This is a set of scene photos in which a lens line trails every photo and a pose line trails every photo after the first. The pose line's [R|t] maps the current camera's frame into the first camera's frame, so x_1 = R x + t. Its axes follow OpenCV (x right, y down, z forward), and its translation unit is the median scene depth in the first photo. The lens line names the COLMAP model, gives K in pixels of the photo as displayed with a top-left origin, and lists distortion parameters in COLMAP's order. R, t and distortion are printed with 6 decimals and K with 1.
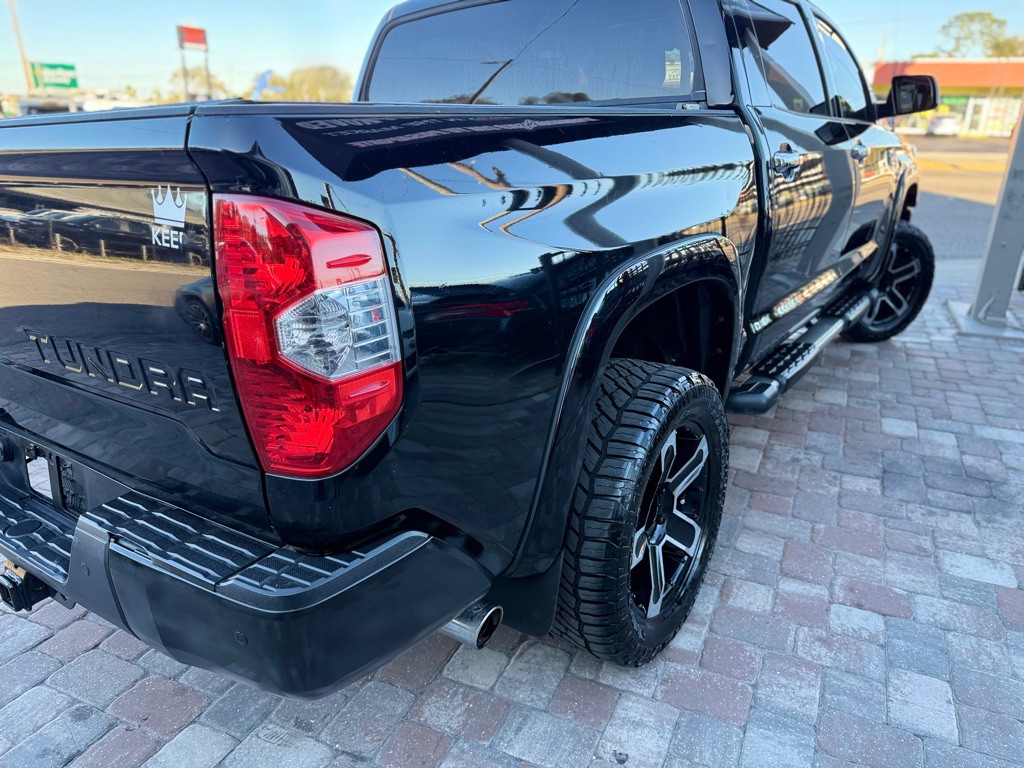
lens RADIAL K [[721.0, 0, 512.8], [0, 721.0, 380.4], [0, 0, 1]] dist [0.024342, -0.031956]
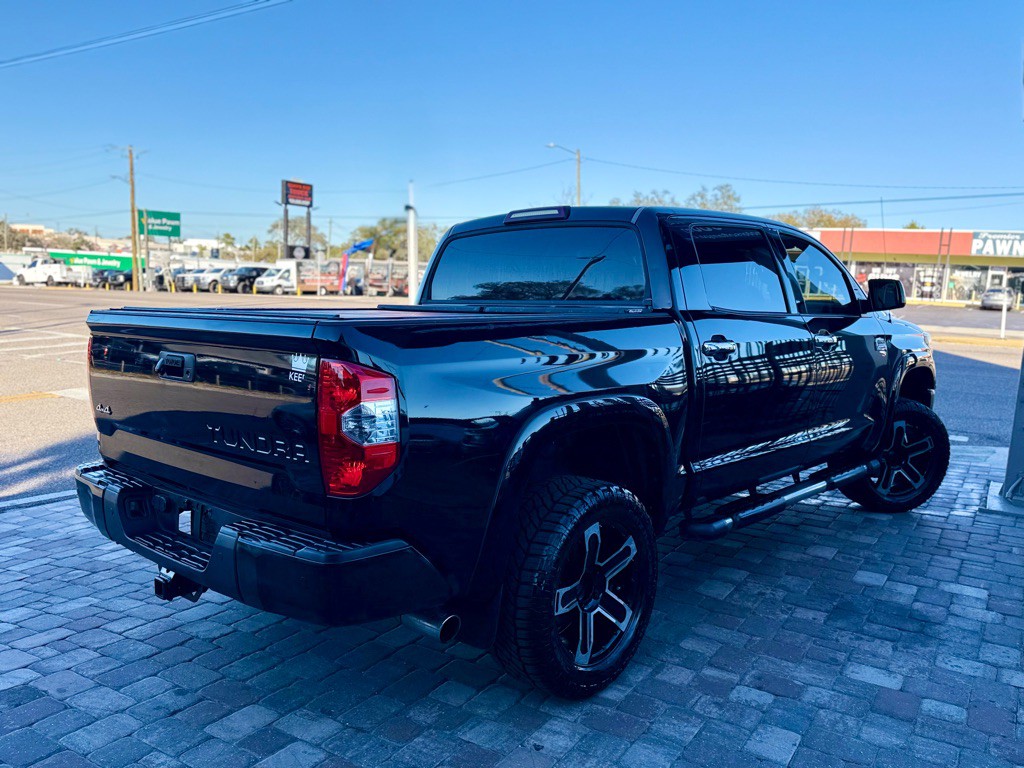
lens RADIAL K [[757.5, 0, 512.0], [0, 757.5, 384.0], [0, 0, 1]] dist [0.179770, -0.303890]
pose [[0.992681, 0.046634, -0.111401, 0.208647], [-0.069653, 0.974639, -0.212669, 0.133512], [0.098658, 0.218872, 0.970753, -0.578732]]
